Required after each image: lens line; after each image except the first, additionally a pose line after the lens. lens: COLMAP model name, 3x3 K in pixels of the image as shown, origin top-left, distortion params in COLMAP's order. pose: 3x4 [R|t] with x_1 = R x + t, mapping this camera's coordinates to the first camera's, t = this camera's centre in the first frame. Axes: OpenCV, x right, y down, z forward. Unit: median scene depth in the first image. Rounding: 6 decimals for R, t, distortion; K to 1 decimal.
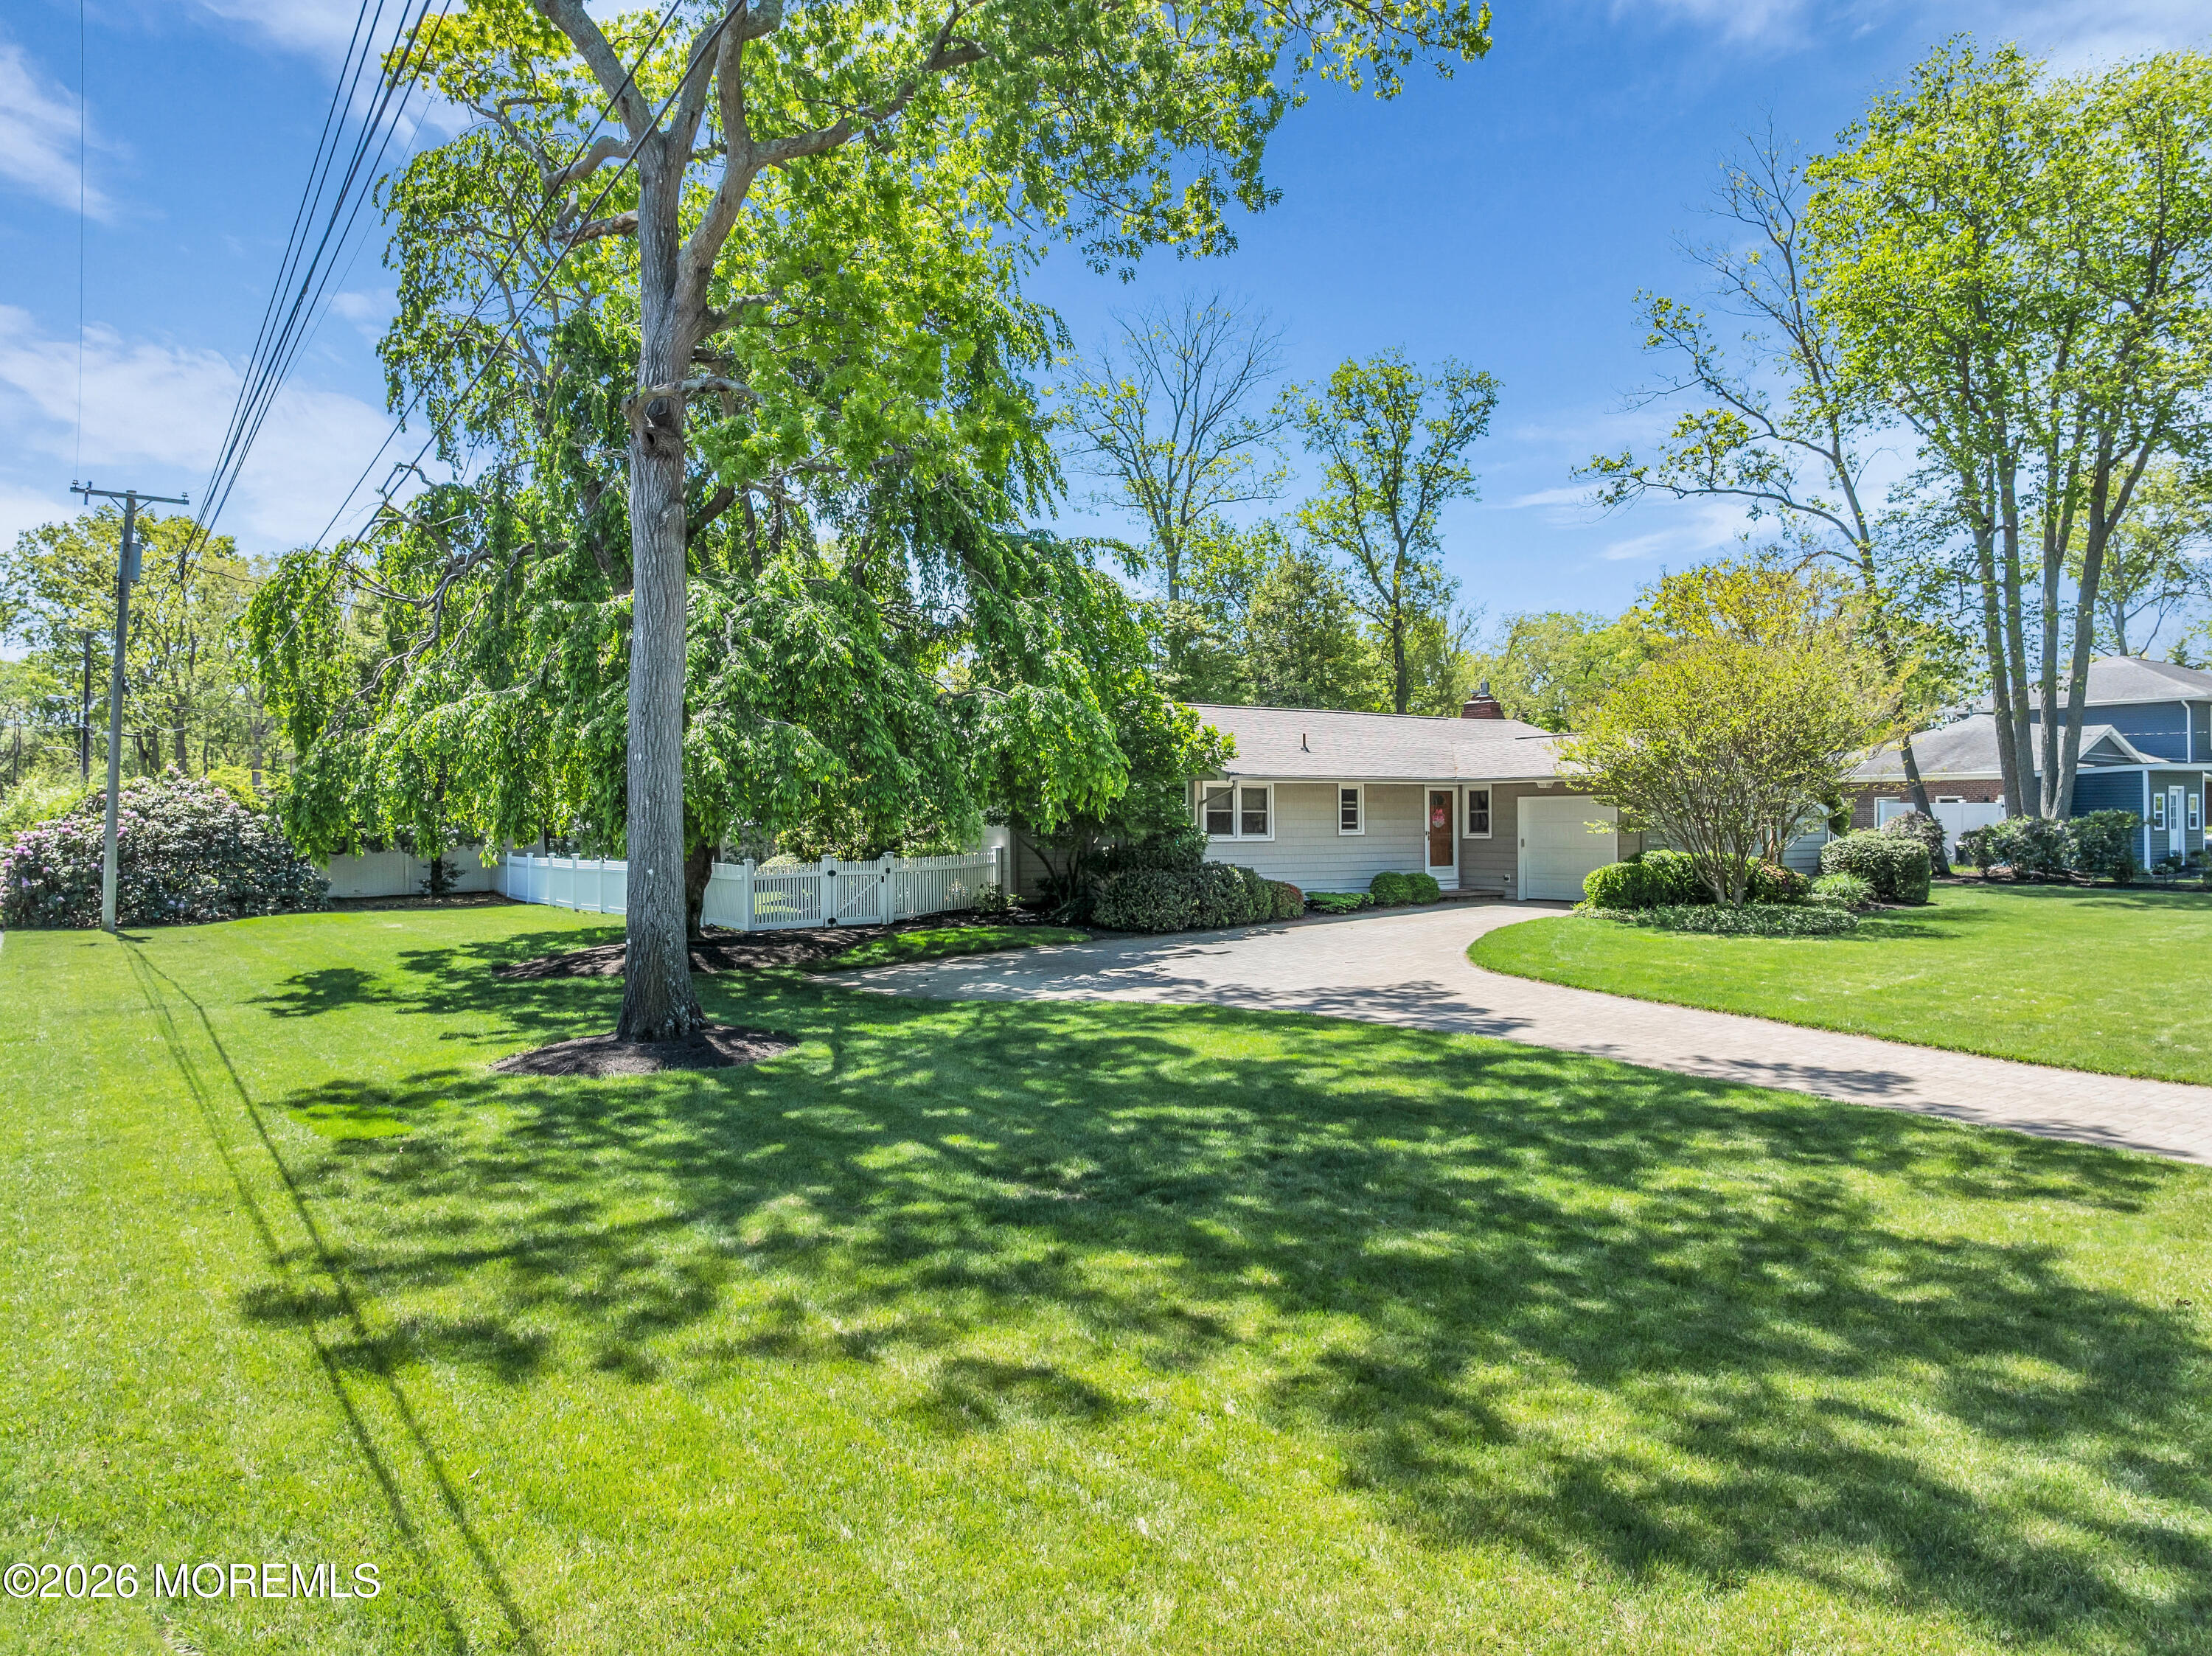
lens RADIAL K [[1538.5, 0, 1106.0], [0, 1538.5, 828.0], [0, 0, 1]] dist [-0.036733, -0.000004]
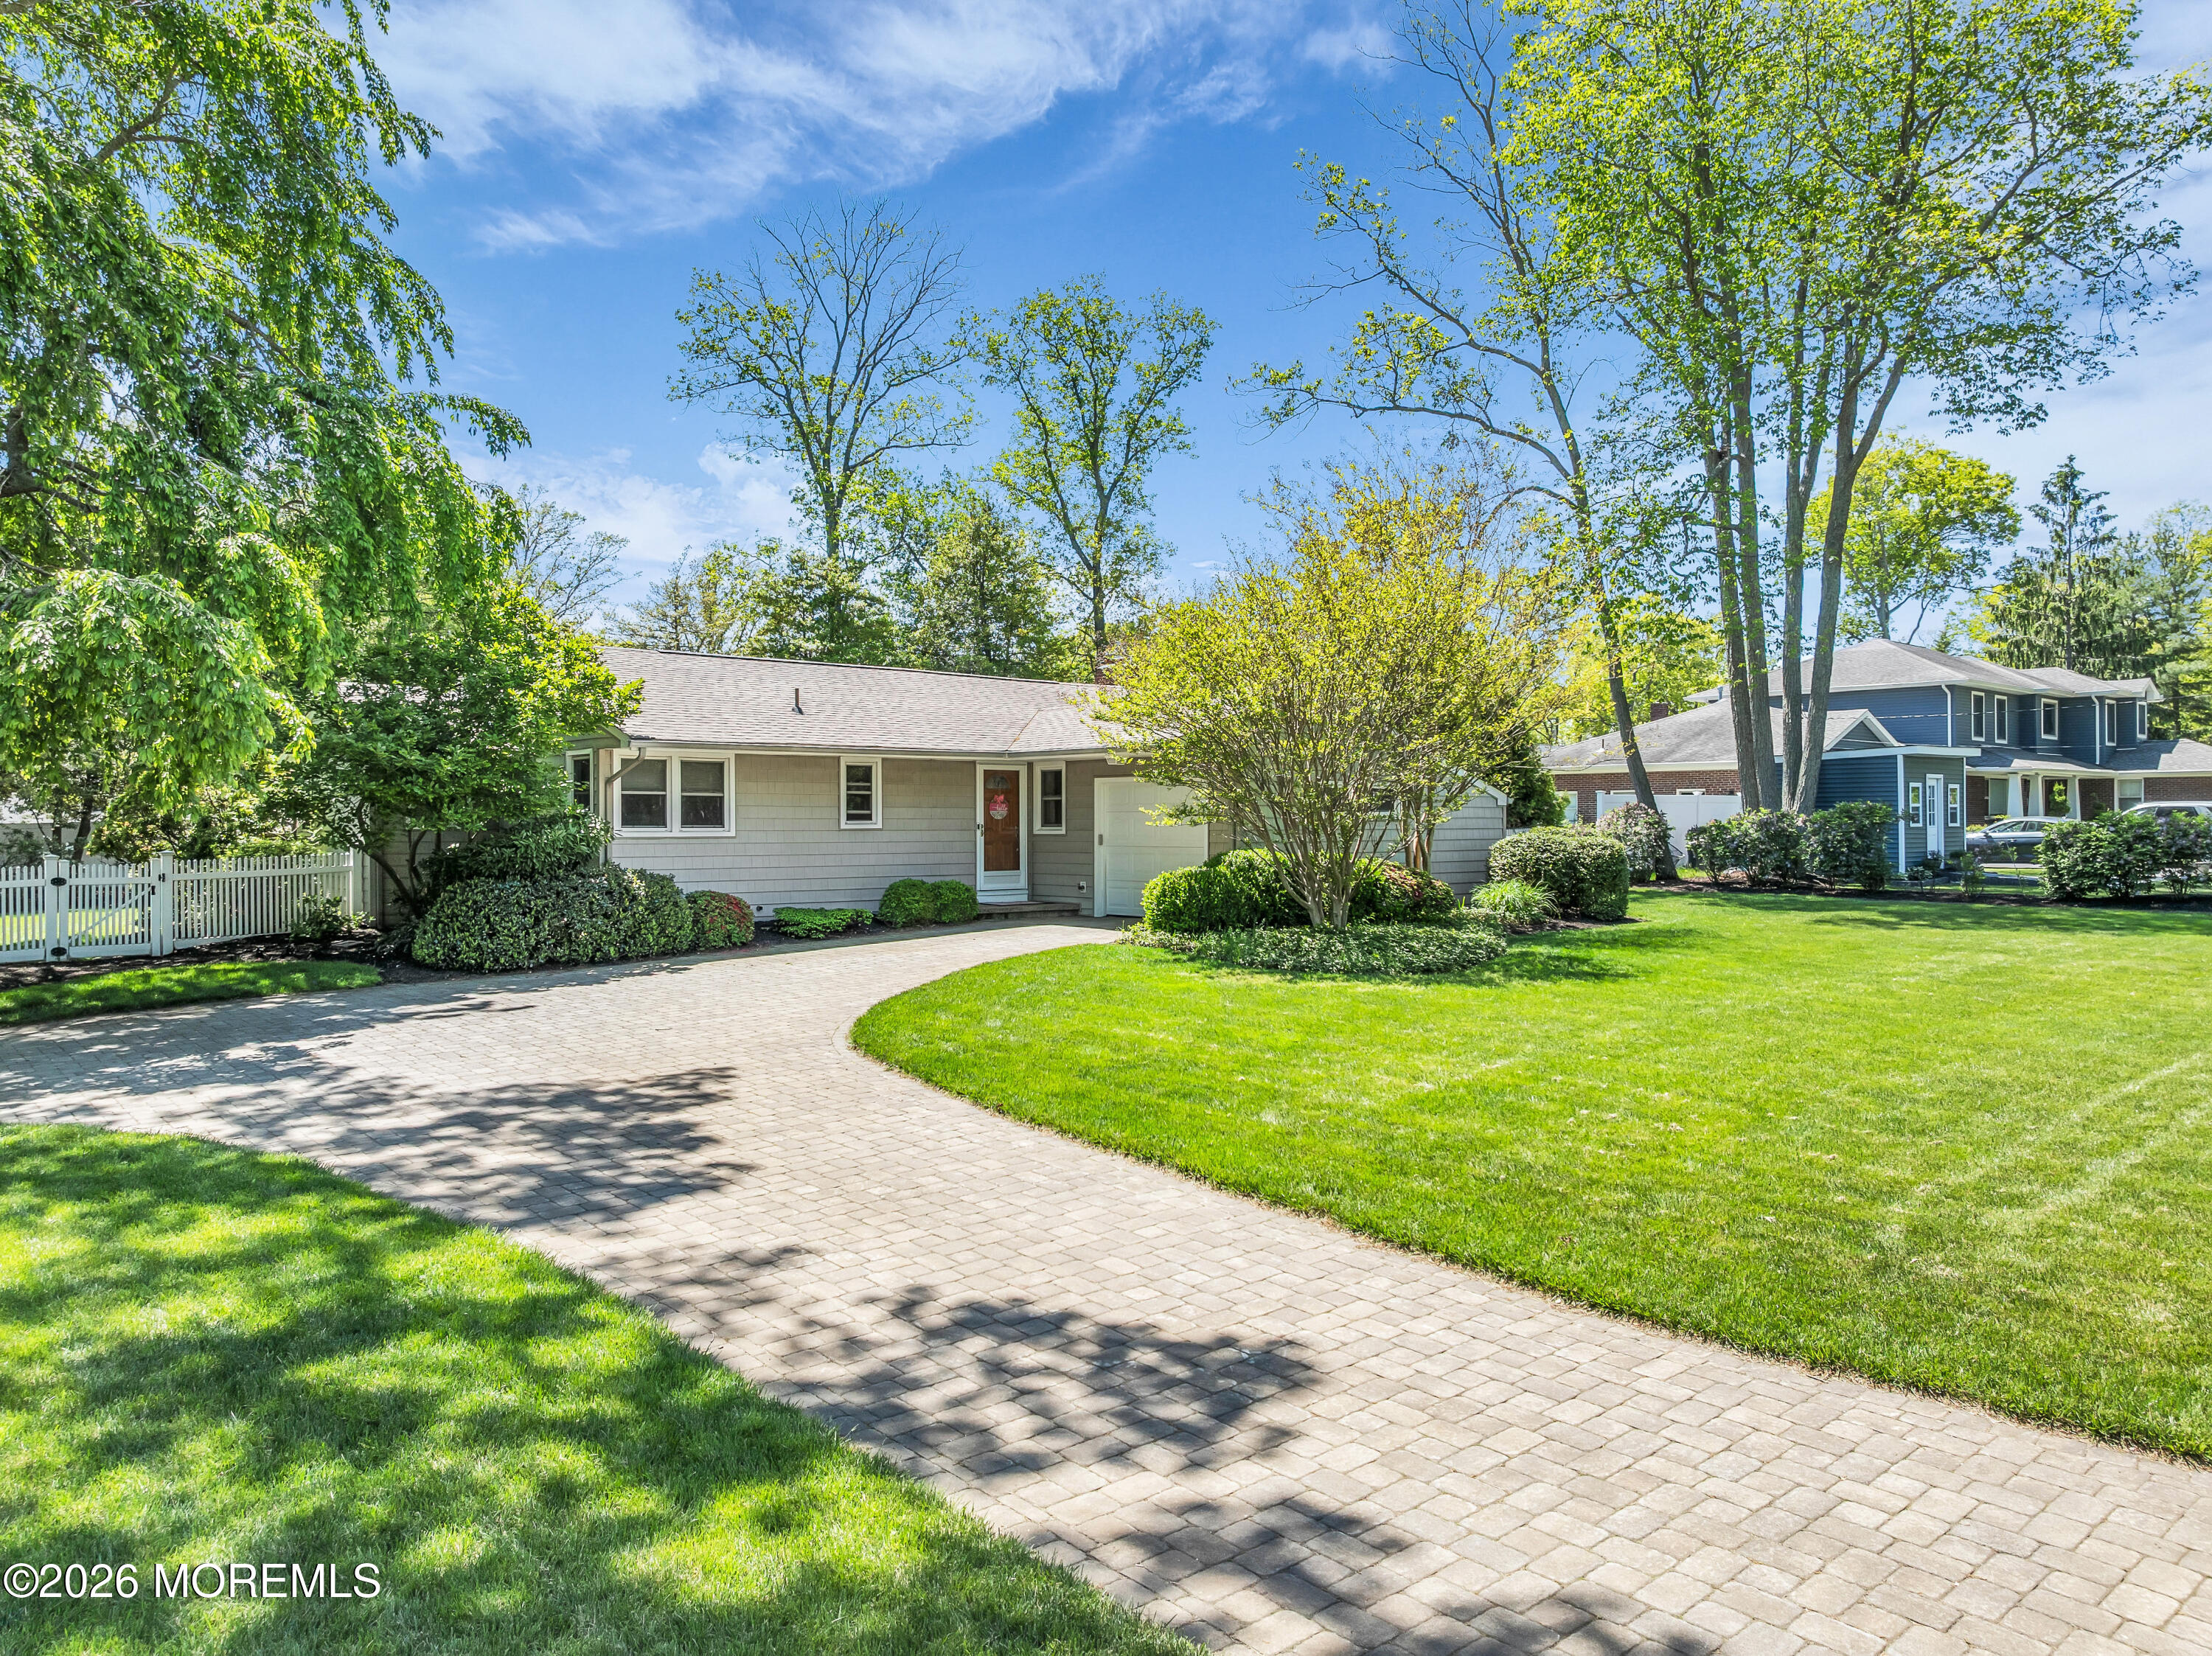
lens RADIAL K [[1516.2, 0, 1106.0], [0, 1516.2, 828.0], [0, 0, 1]] dist [-0.001729, -0.099059]
pose [[0.993994, 0.002348, 0.109411, 0.165810], [-0.002252, 0.999997, -0.001003, 0.004052], [-0.109413, 0.000751, 0.993996, 0.229486]]
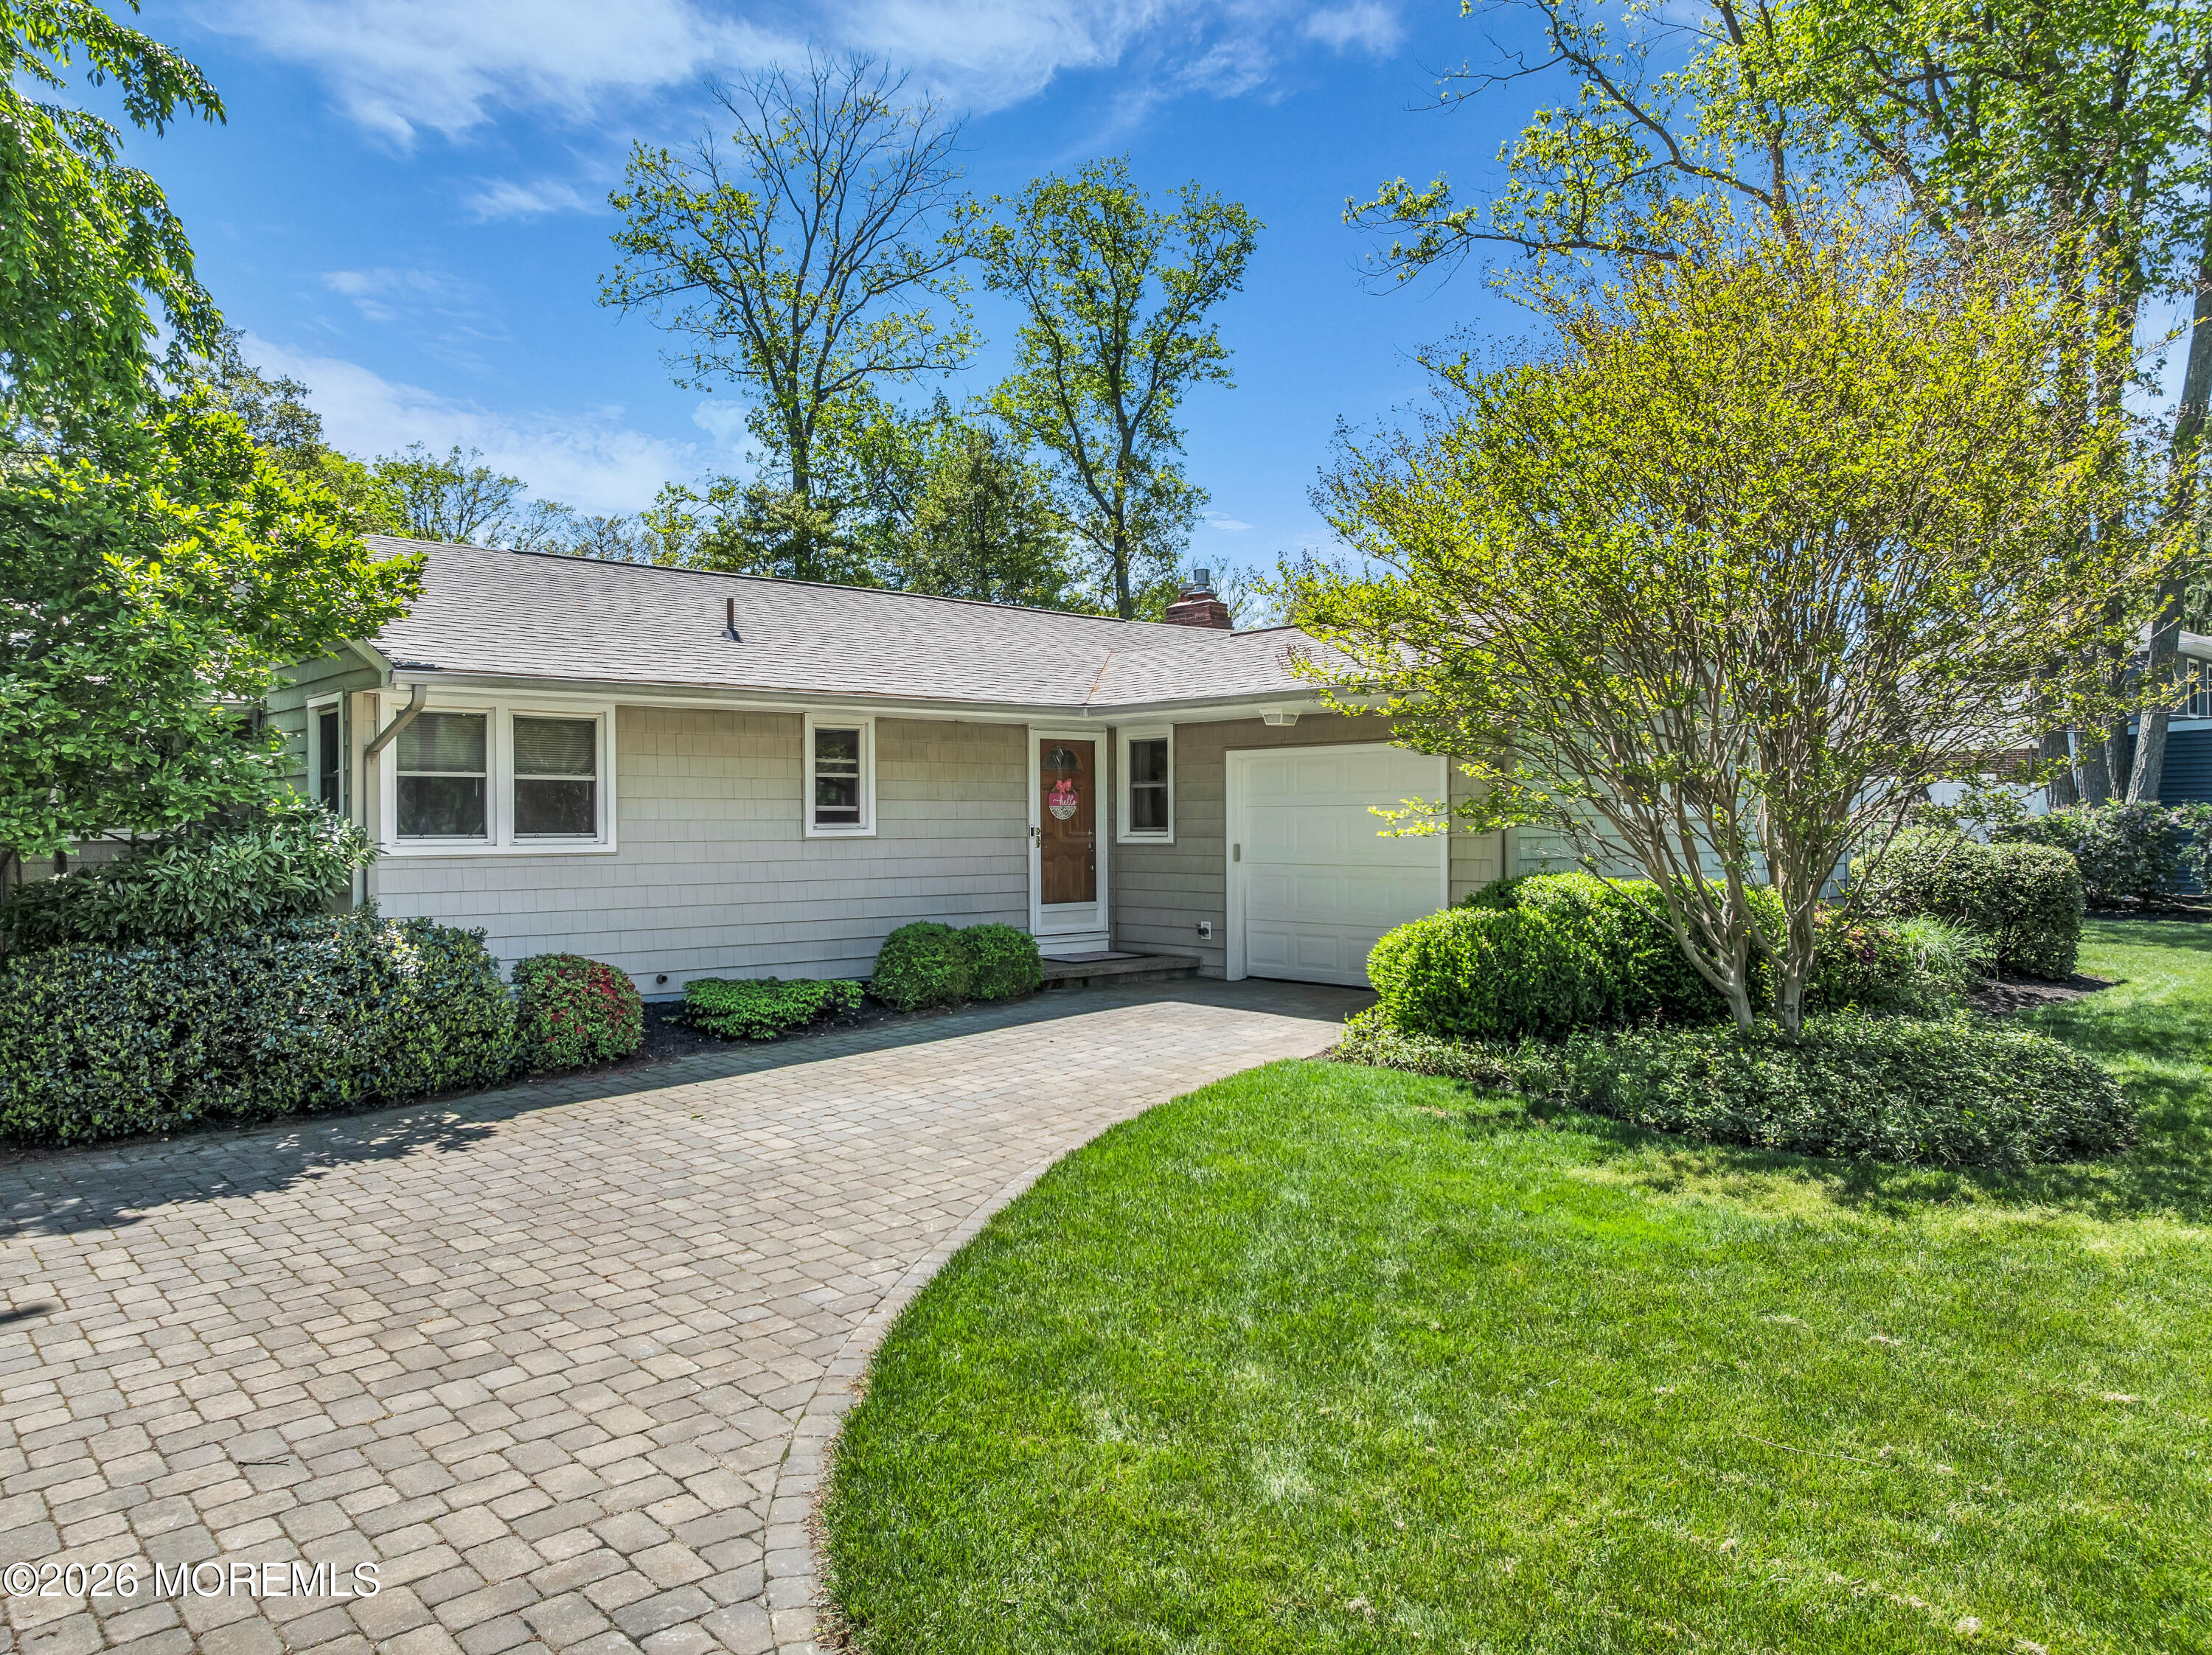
lens RADIAL K [[1500.3, 0, 1106.0], [0, 1500.3, 827.5], [0, 0, 1]] dist [-0.026869, -0.000896]
pose [[0.991746, -0.001935, 0.128203, 0.151453], [0.001801, 0.999998, 0.001161, 0.001476], [-0.128205, -0.000920, 0.991747, 0.486223]]
